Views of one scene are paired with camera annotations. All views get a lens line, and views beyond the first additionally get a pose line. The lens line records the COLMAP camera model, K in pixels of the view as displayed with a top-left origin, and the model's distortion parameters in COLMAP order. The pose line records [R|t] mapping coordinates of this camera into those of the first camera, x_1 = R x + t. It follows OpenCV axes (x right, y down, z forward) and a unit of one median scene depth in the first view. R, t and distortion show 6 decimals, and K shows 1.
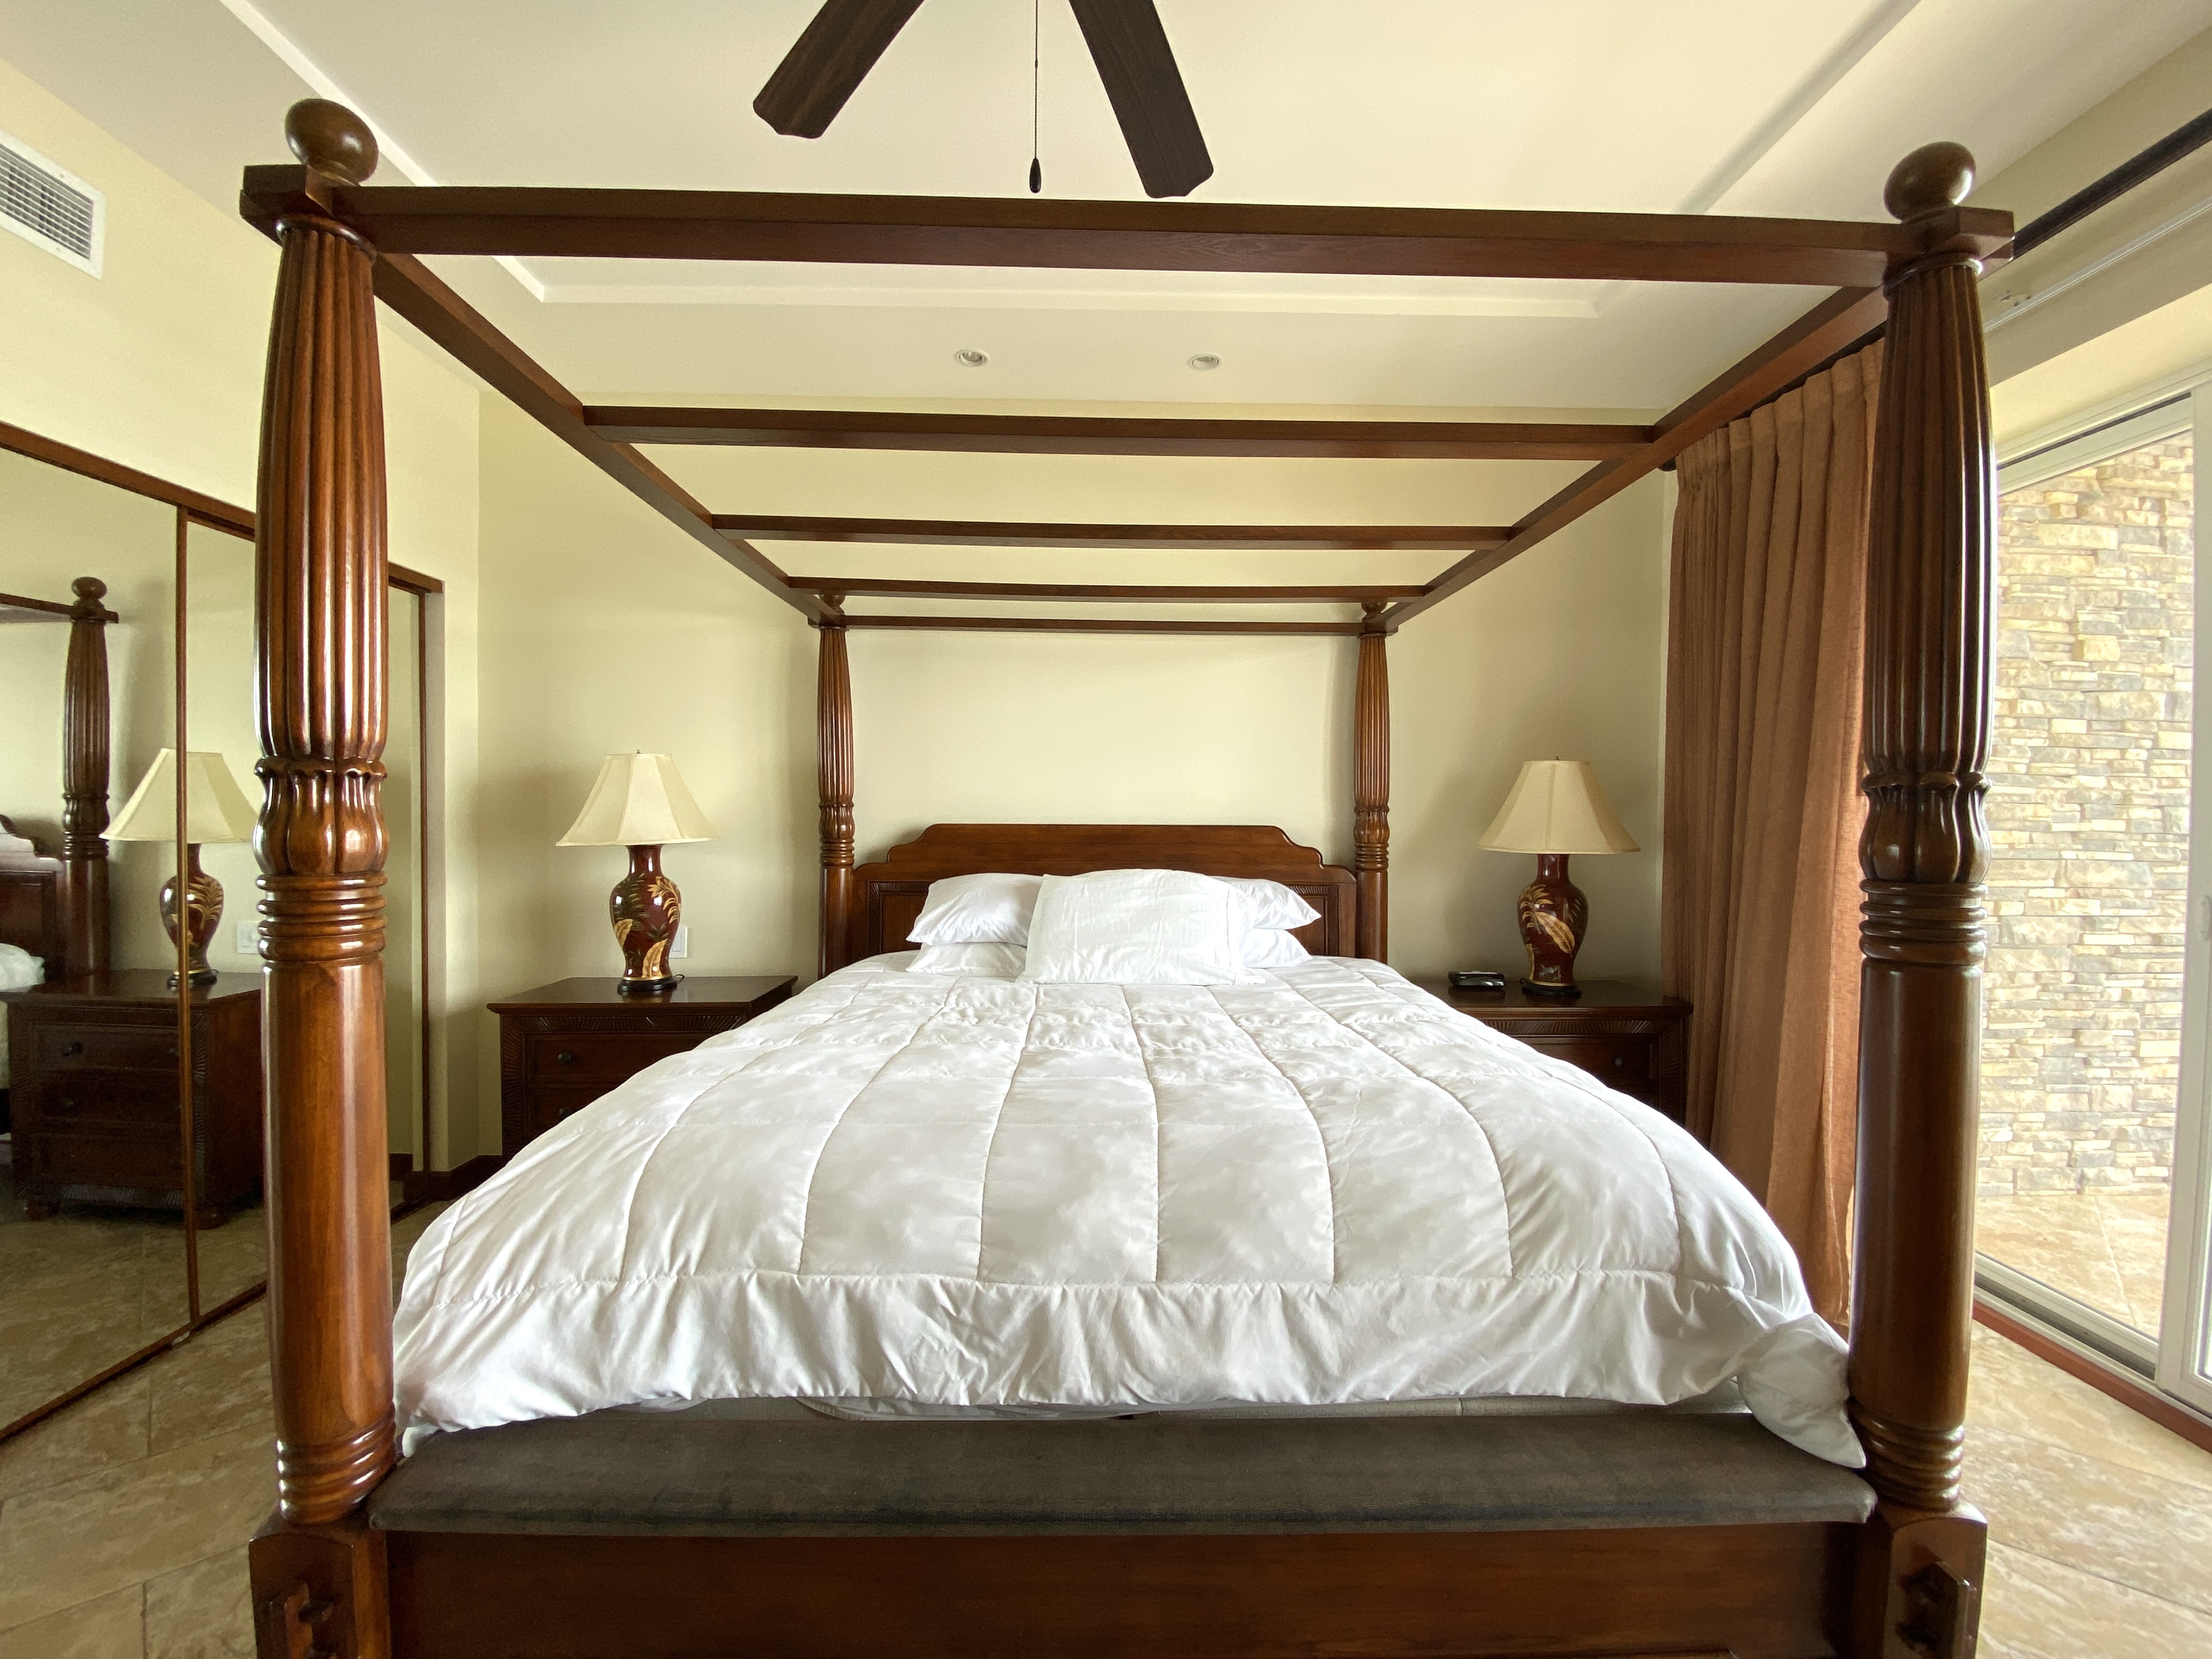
lens RADIAL K [[898.5, 0, 1106.3], [0, 898.5, 831.0], [0, 0, 1]] dist [0.019626, -0.019269]
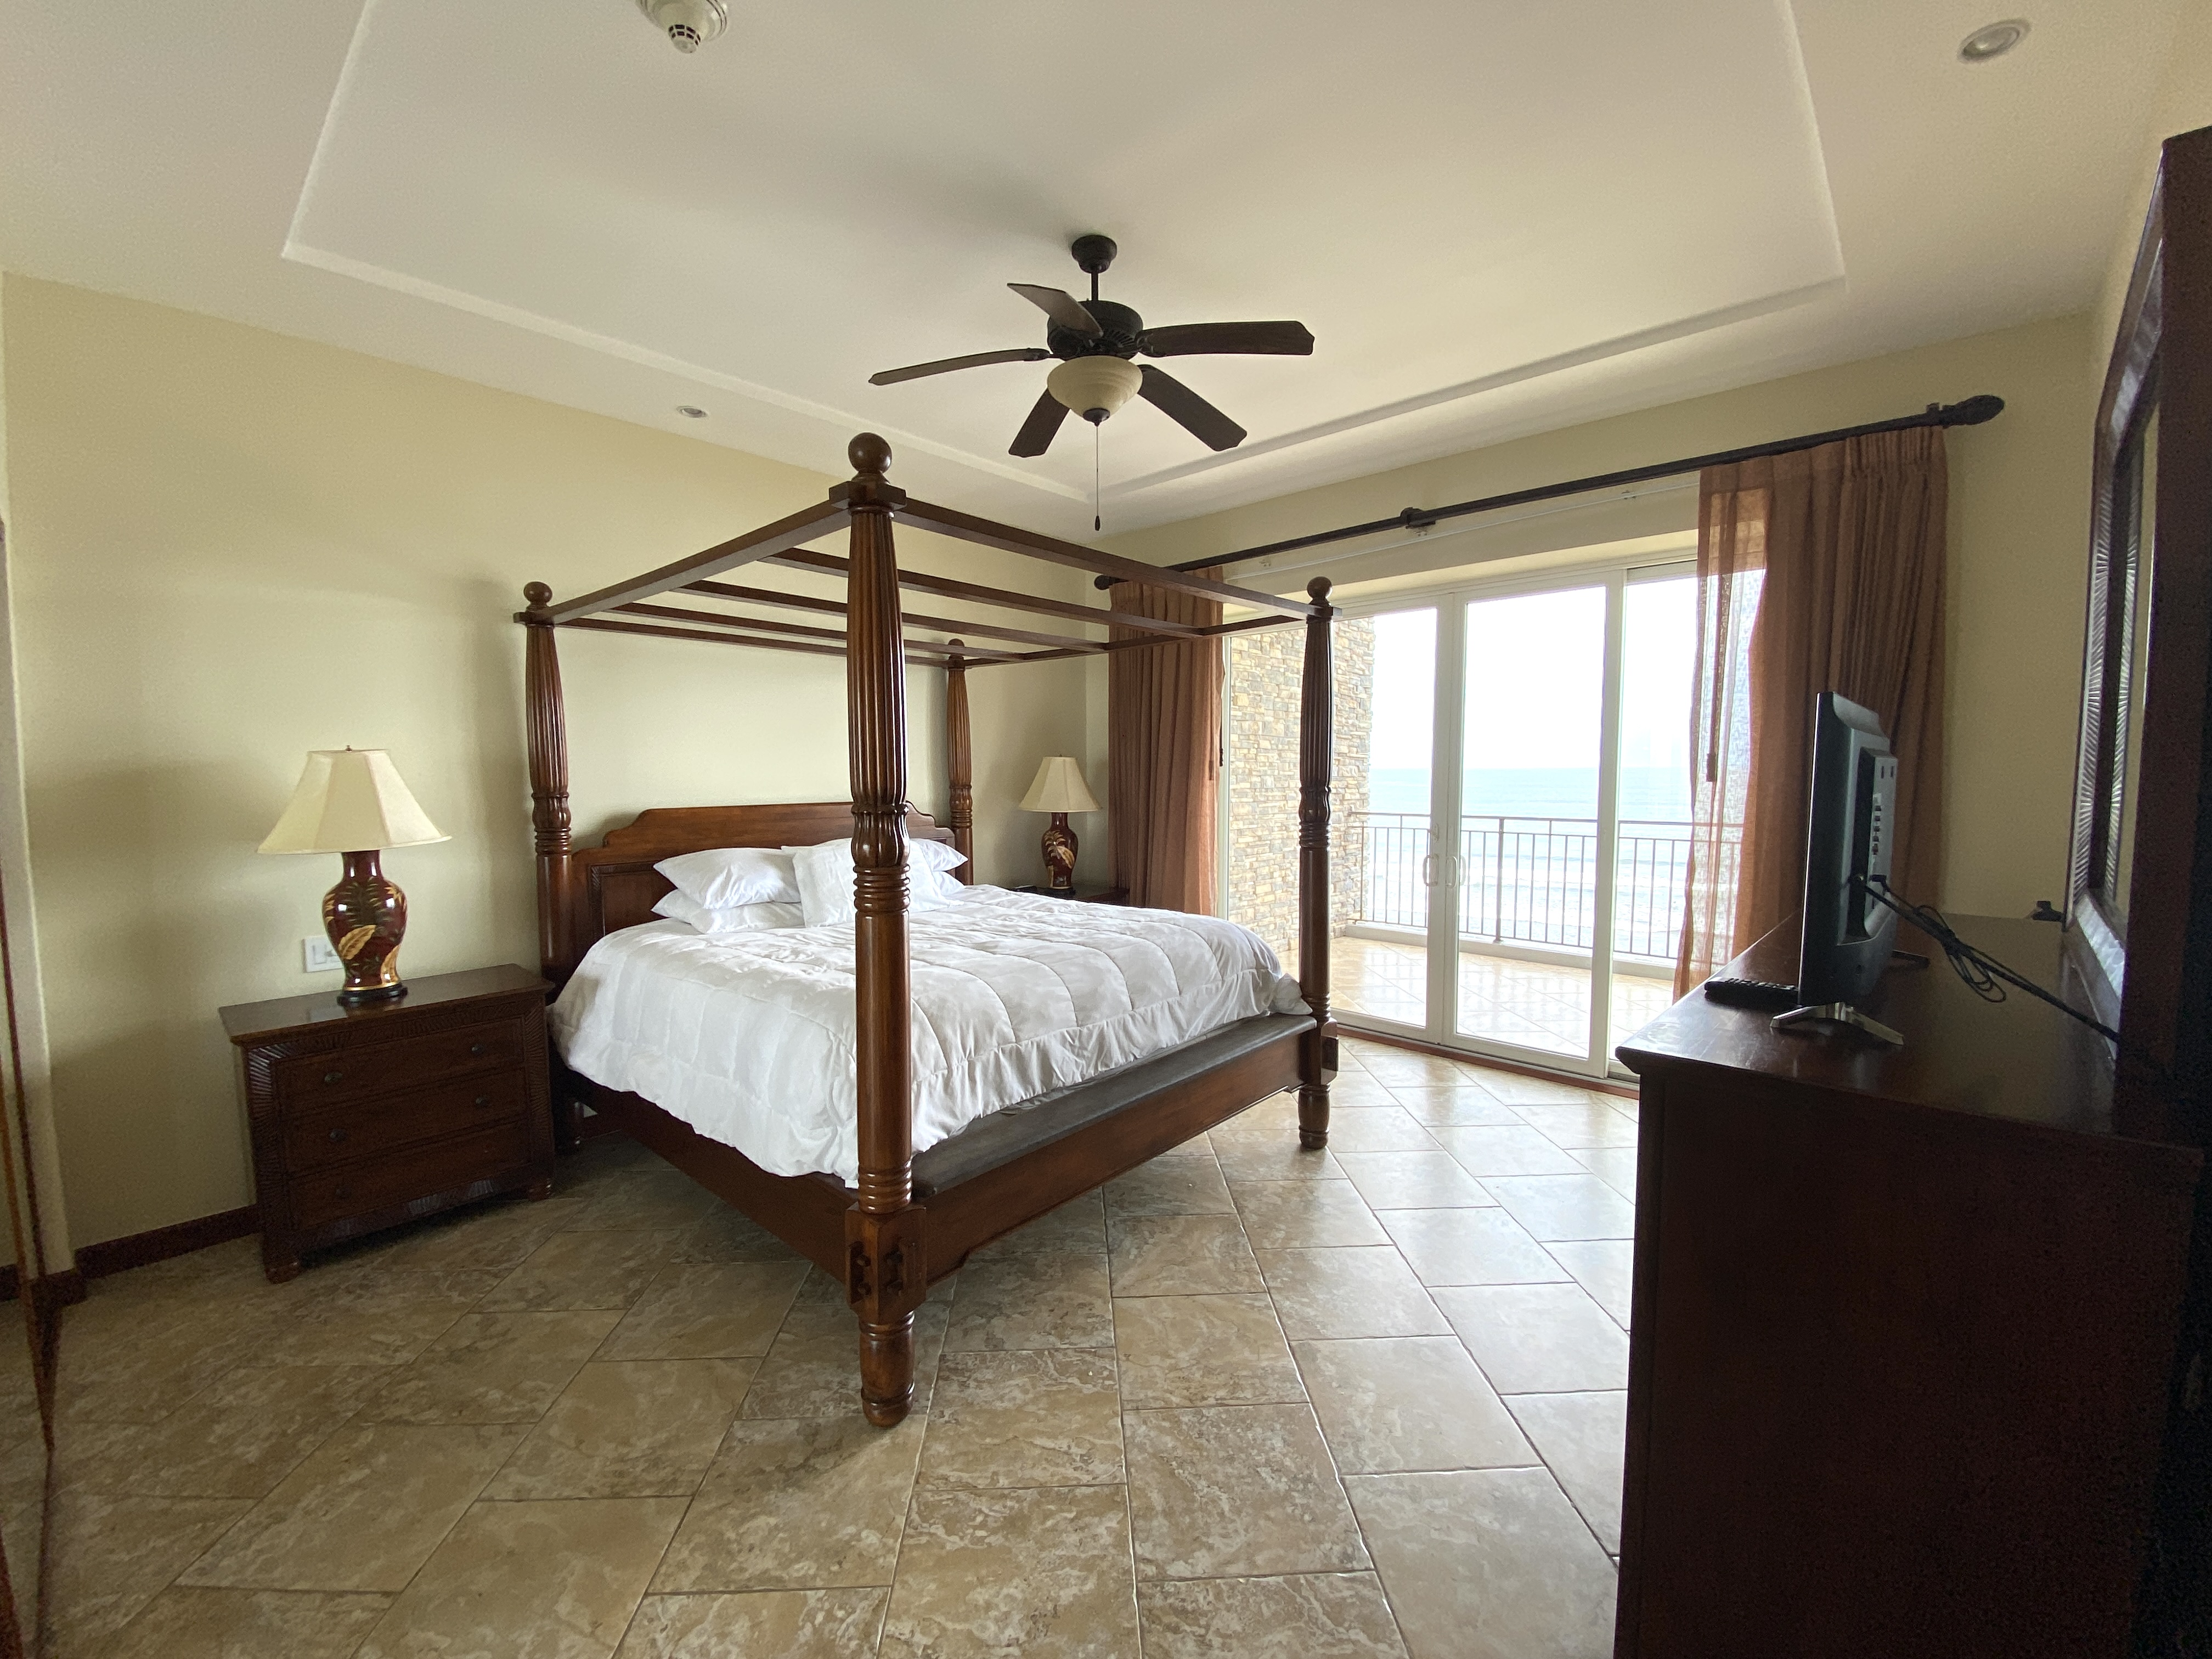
lens RADIAL K [[898.5, 0, 1106.3], [0, 898.5, 831.0], [0, 0, 1]] dist [0.019626, -0.019269]
pose [[0.679956, -0.062483, 0.730586, -0.755106], [0.023821, 0.997719, 0.063159, -0.046895], [-0.732866, -0.025542, 0.679893, -0.229173]]
